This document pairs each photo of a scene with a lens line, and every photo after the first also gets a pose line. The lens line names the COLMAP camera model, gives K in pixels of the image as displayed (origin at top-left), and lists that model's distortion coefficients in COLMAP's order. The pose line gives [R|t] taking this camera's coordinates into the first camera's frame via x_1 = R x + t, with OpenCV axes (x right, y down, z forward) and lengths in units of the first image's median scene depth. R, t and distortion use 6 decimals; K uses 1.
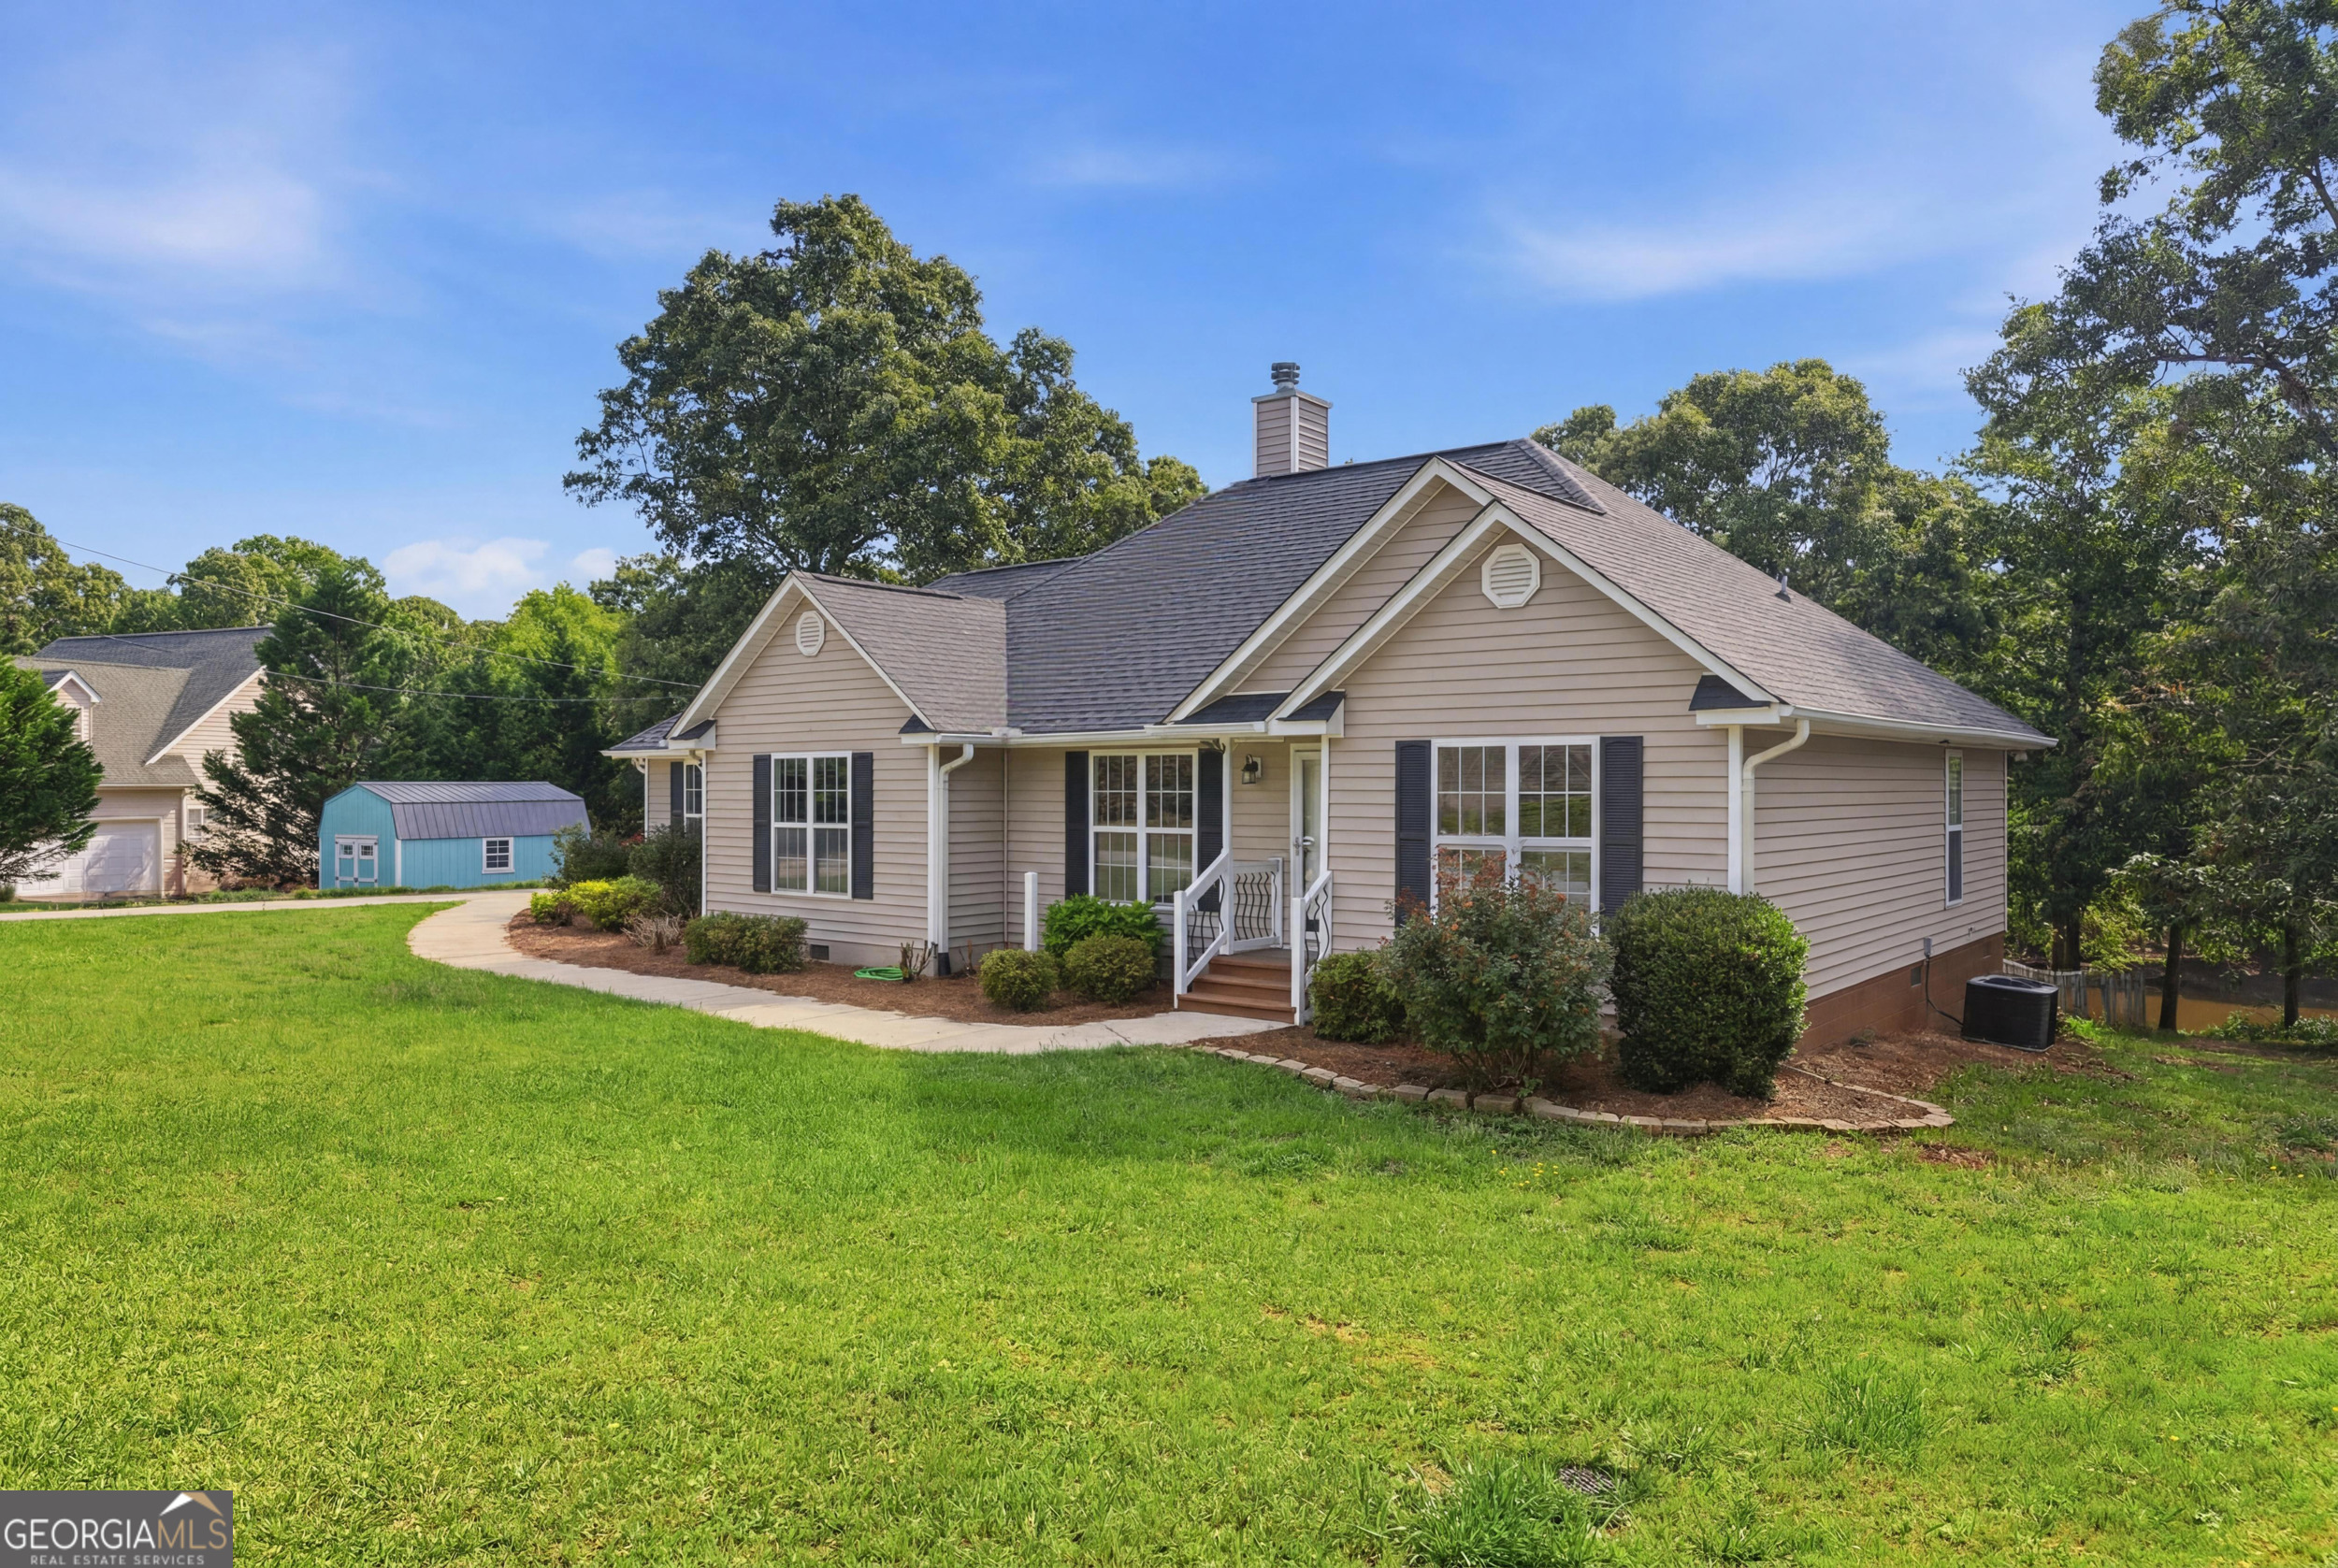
lens RADIAL K [[1535.7, 0, 1169.7], [0, 1535.7, 784.4], [0, 0, 1]] dist [0.008451, 0.000590]
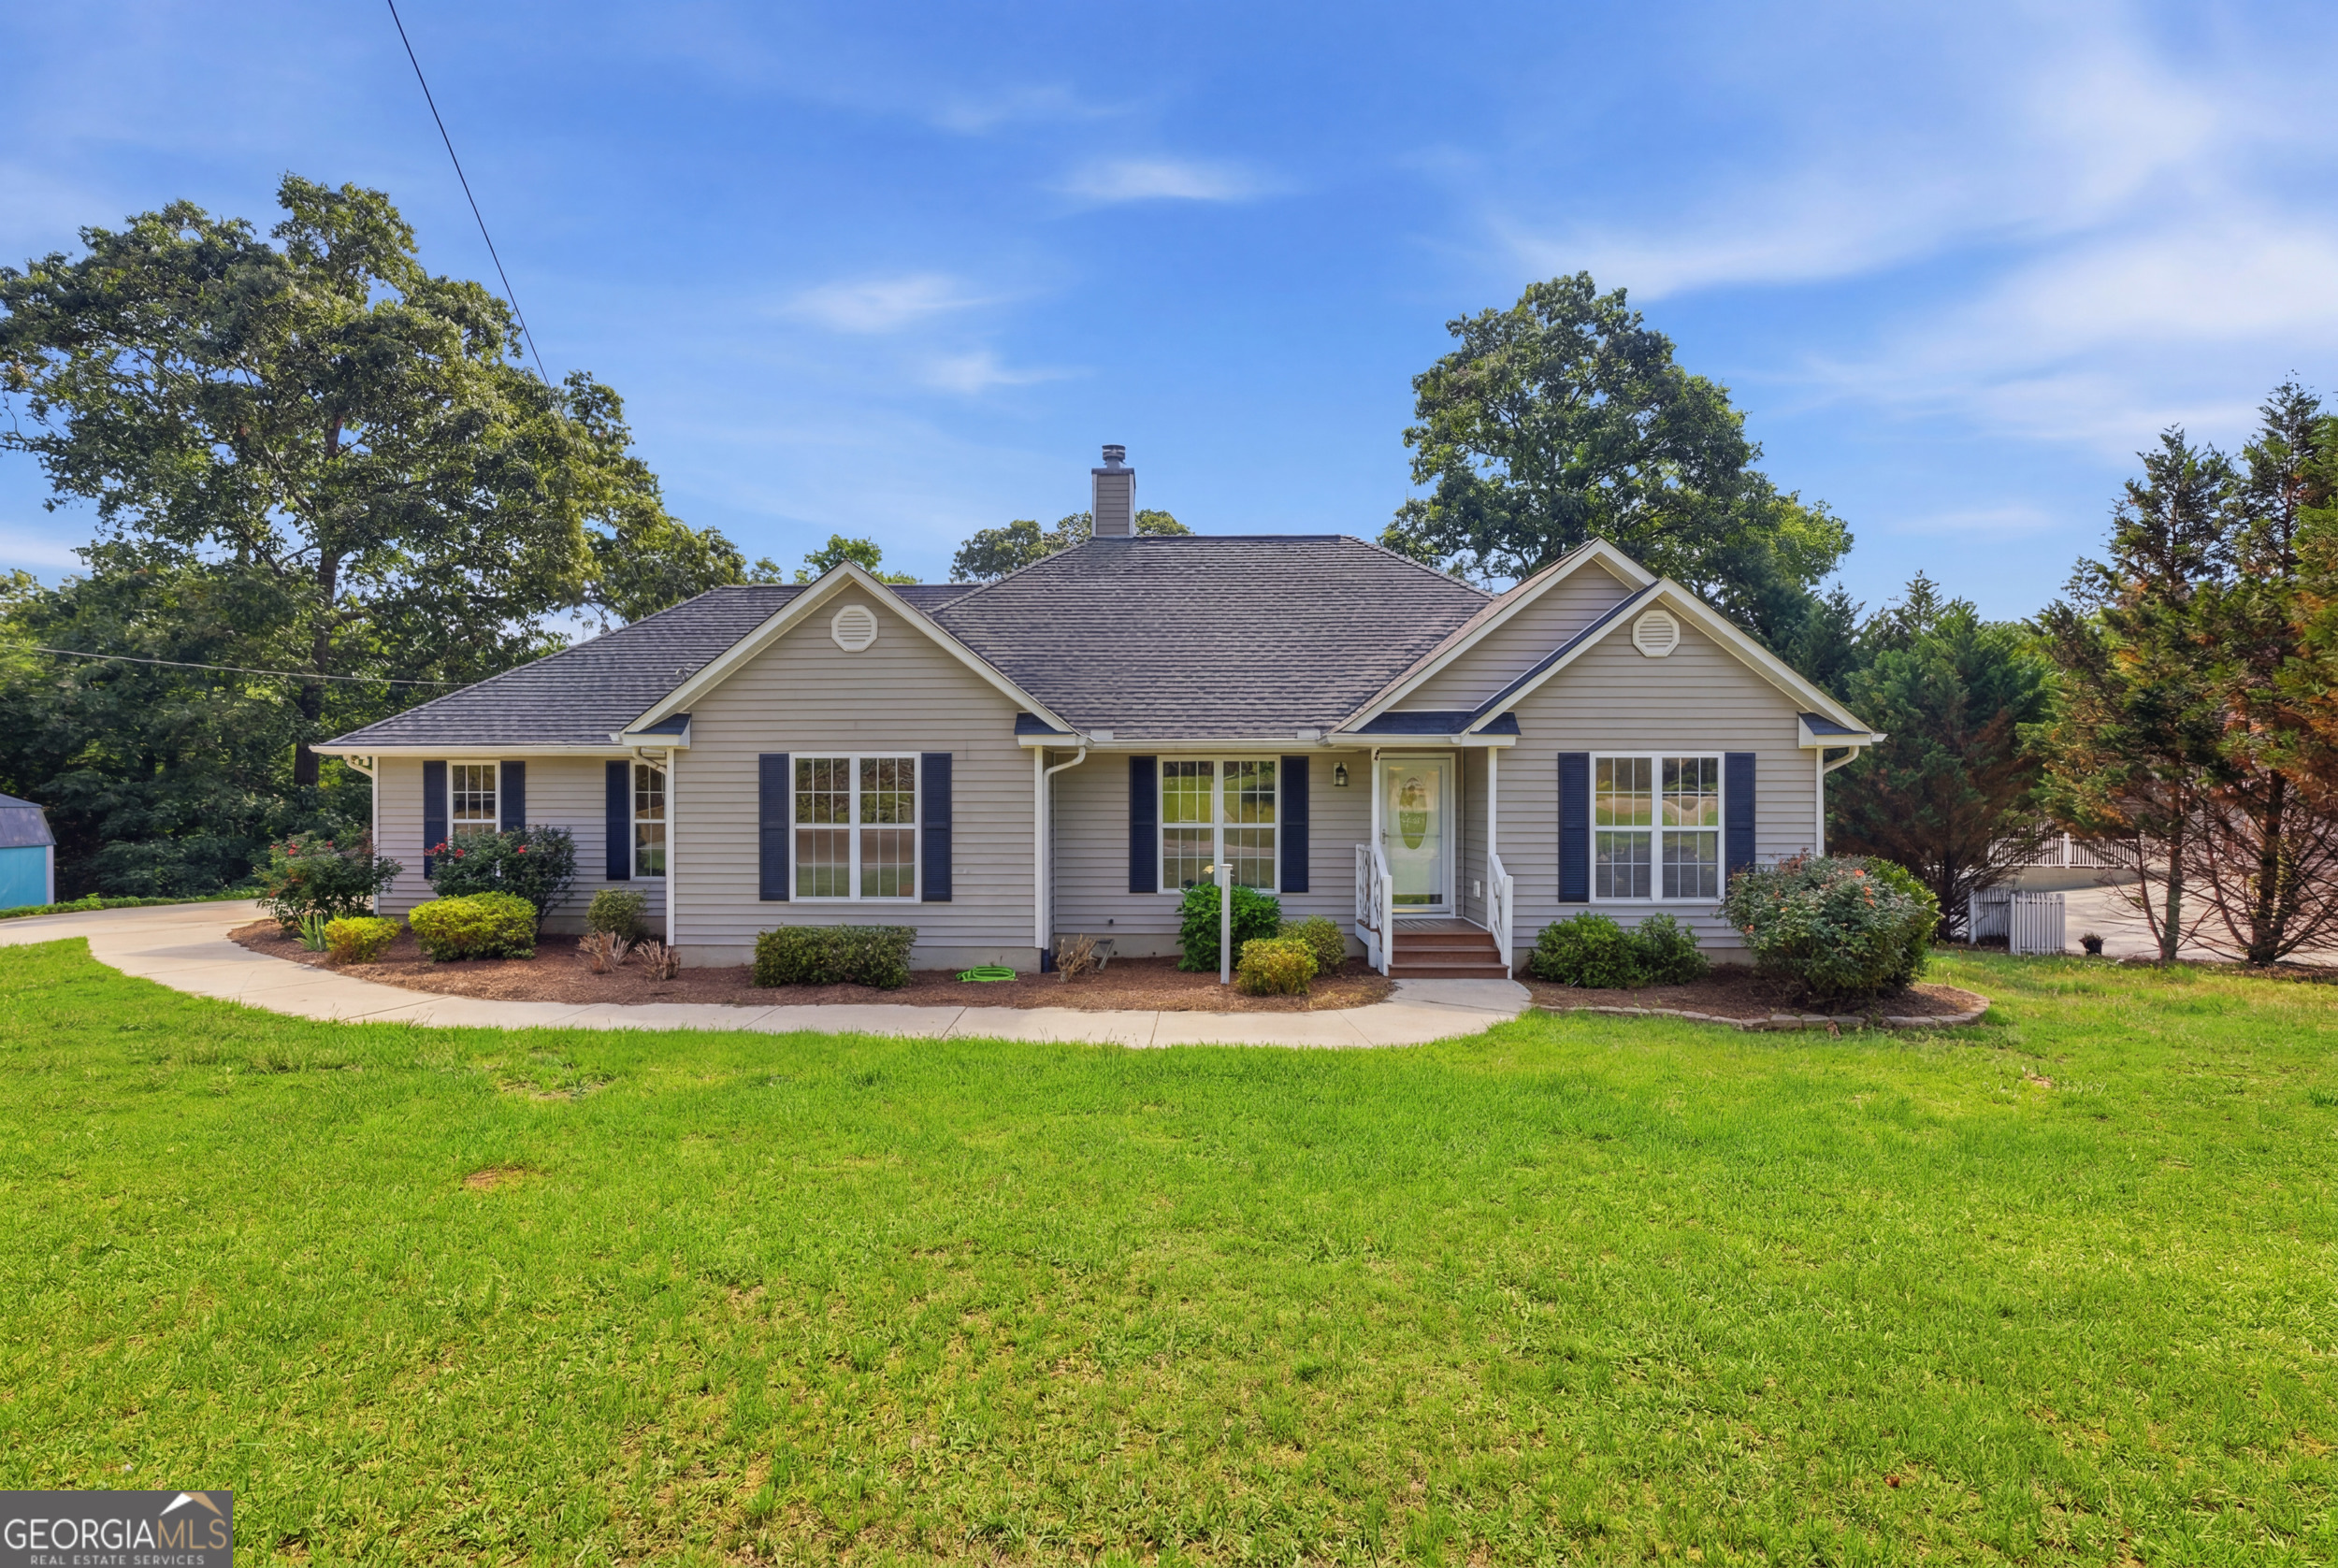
lens RADIAL K [[1047.4, 0, 1174.0], [0, 1047.4, 794.3], [0, 0, 1]] dist [-0.002804, 0.002935]
pose [[0.801811, -0.004159, 0.597563, -0.437397], [-0.000217, 0.999974, 0.007252, 0.000423], [-0.597578, -0.005945, 0.801789, 0.330407]]
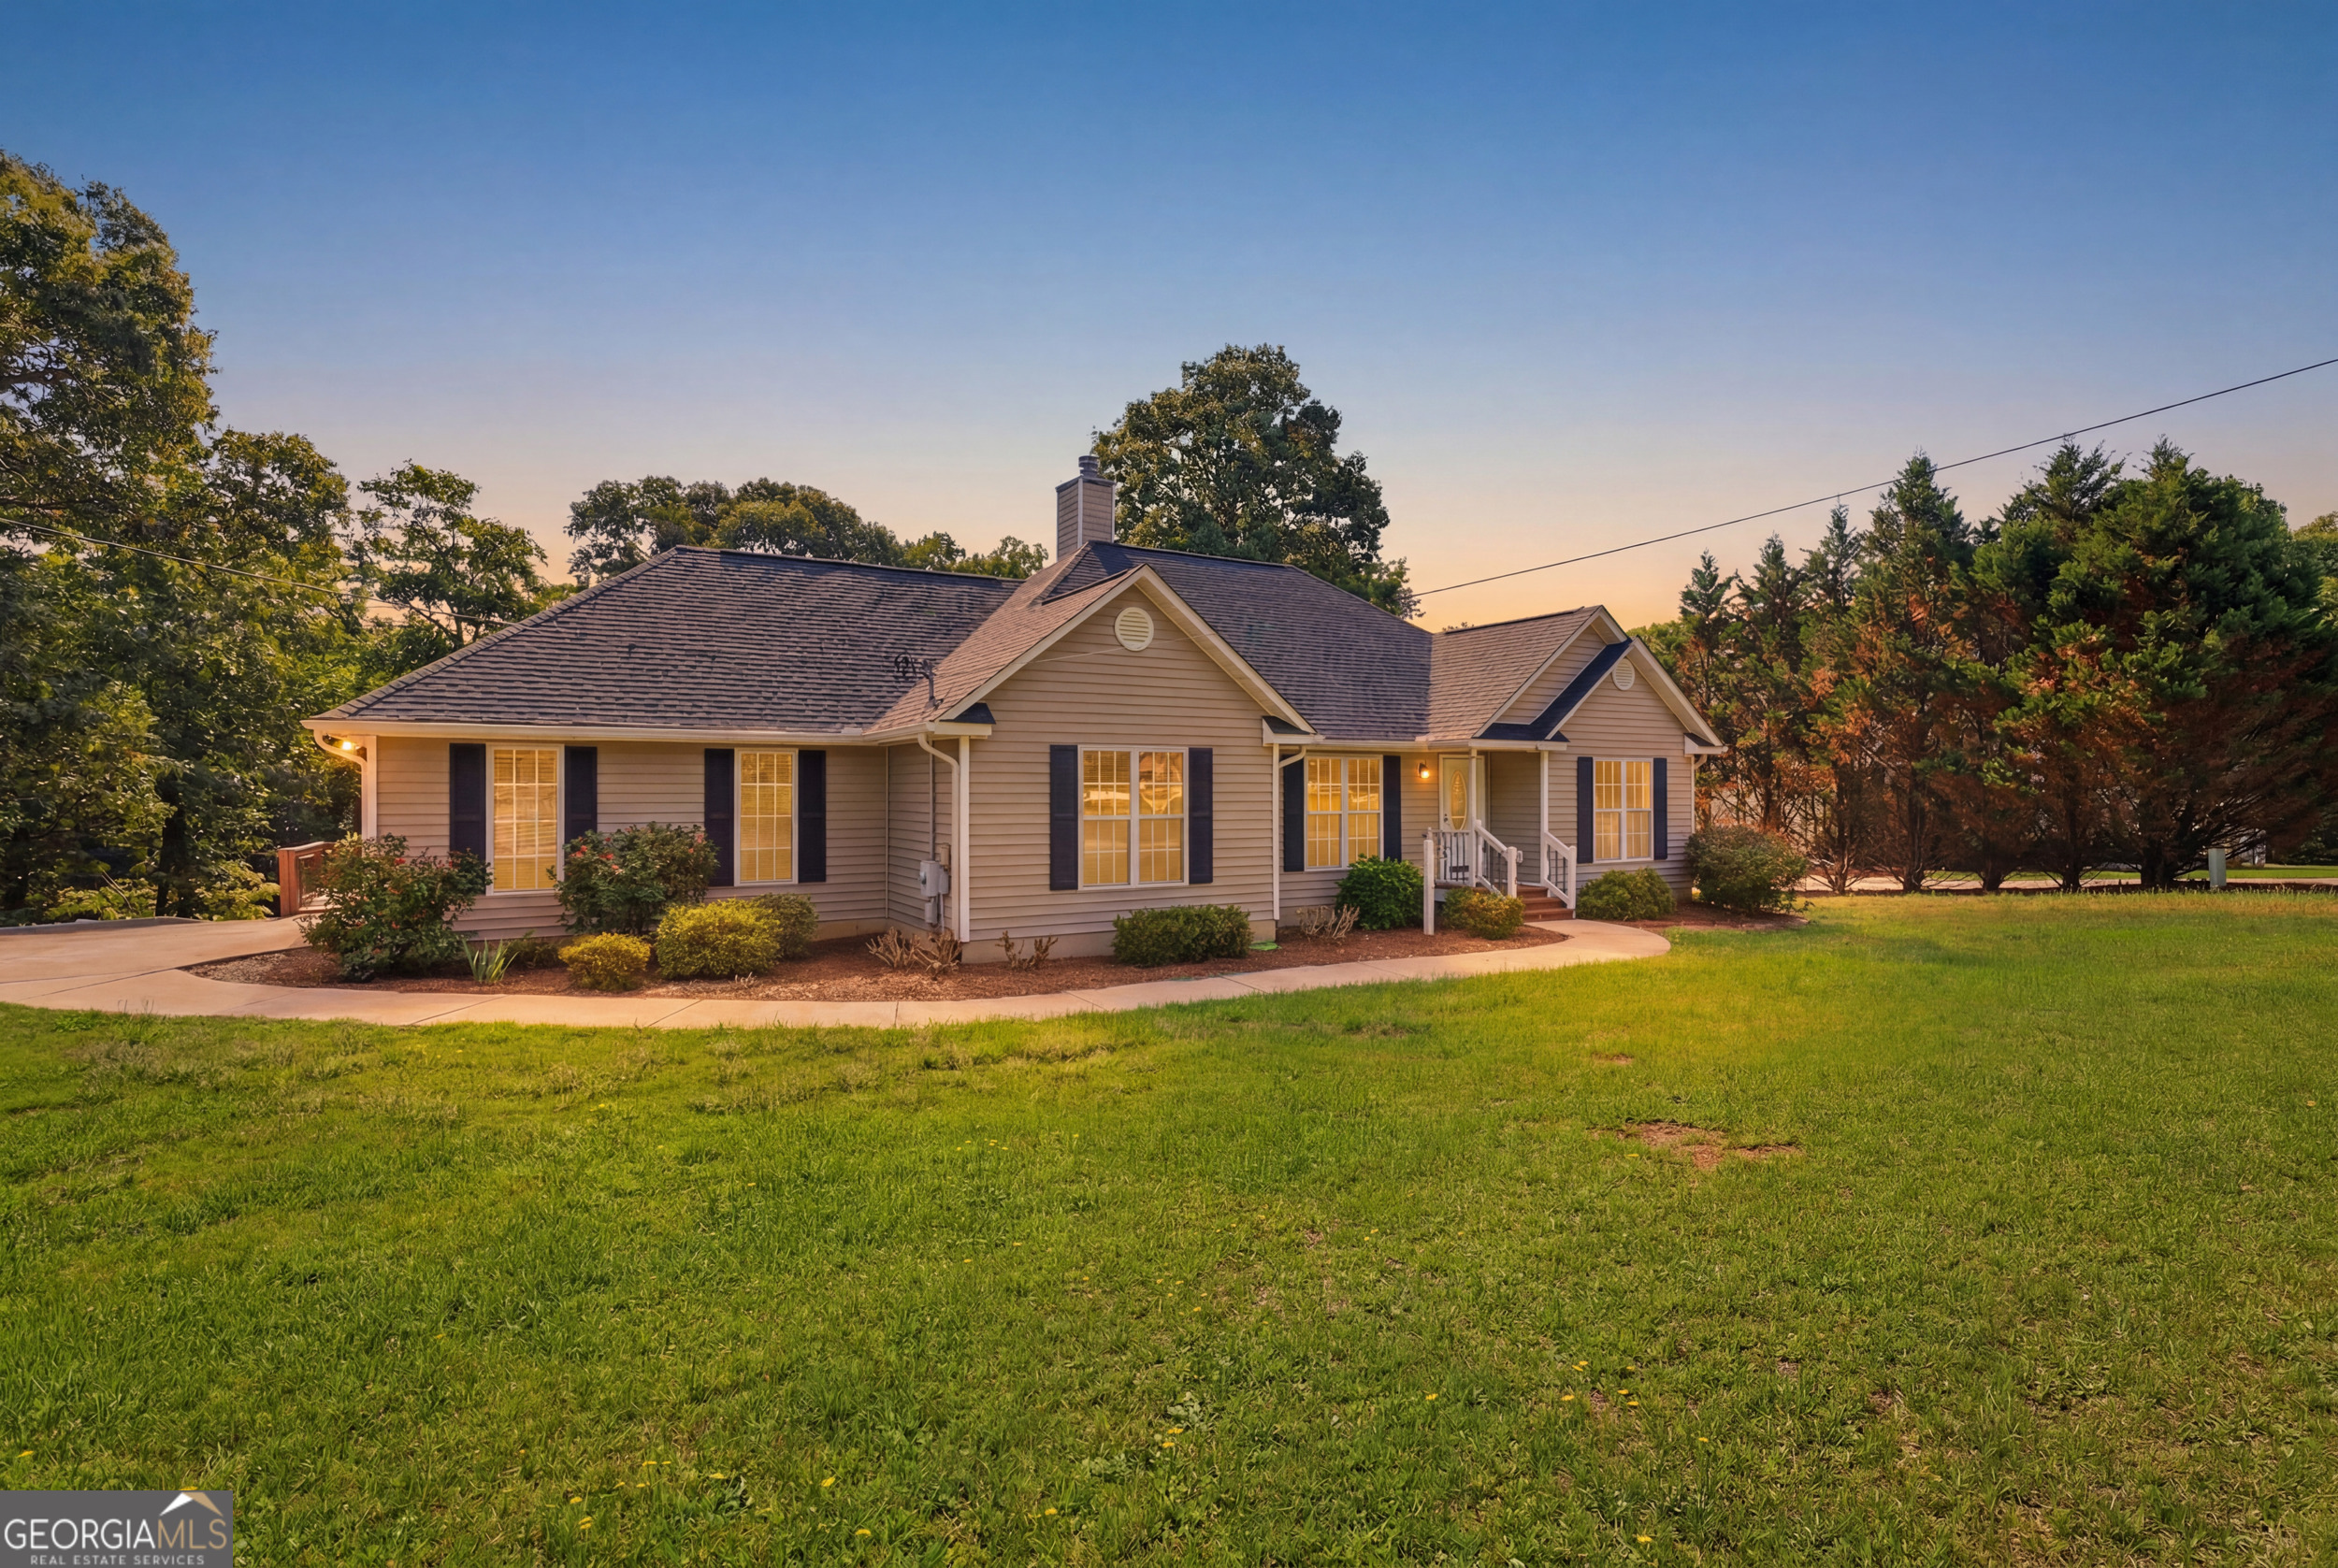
lens RADIAL K [[1047.4, 0, 1178.5], [0, 1047.4, 775.1], [0, 0, 1]] dist [-0.002804, 0.002935]
pose [[0.430113, 0.004711, 0.902763, -0.861725], [-0.005027, 0.999983, -0.002823, 0.000206], [-0.902761, -0.003324, 0.430130, 0.688169]]
